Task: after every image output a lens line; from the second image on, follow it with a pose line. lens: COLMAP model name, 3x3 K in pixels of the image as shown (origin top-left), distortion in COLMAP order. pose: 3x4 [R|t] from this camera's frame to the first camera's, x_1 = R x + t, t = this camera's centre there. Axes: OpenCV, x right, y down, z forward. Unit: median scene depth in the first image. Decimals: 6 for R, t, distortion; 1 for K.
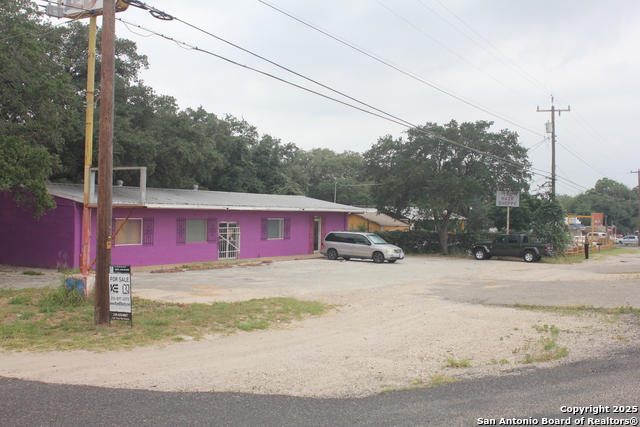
lens RADIAL K [[676.6, 0, 320.0], [0, 676.6, 213.5], [0, 0, 1]] dist [-0.084433, 0.025740]
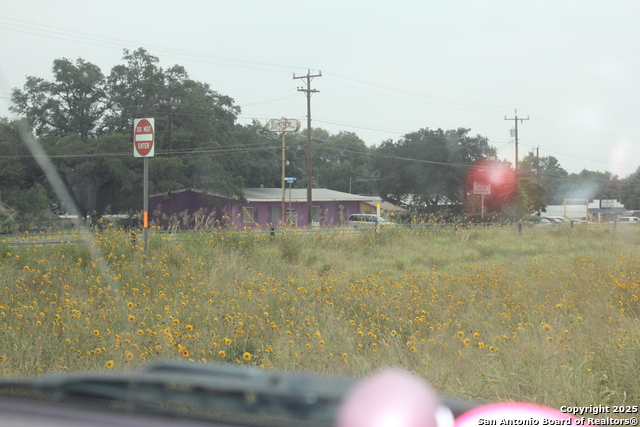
lens RADIAL K [[676.6, 0, 320.0], [0, 676.6, 213.5], [0, 0, 1]] dist [-0.084433, 0.025740]
pose [[0.999863, -0.016552, -0.000488, -0.034228], [0.016558, 0.999675, 0.019396, -0.003255], [0.000167, -0.019402, 0.999812, -0.303567]]
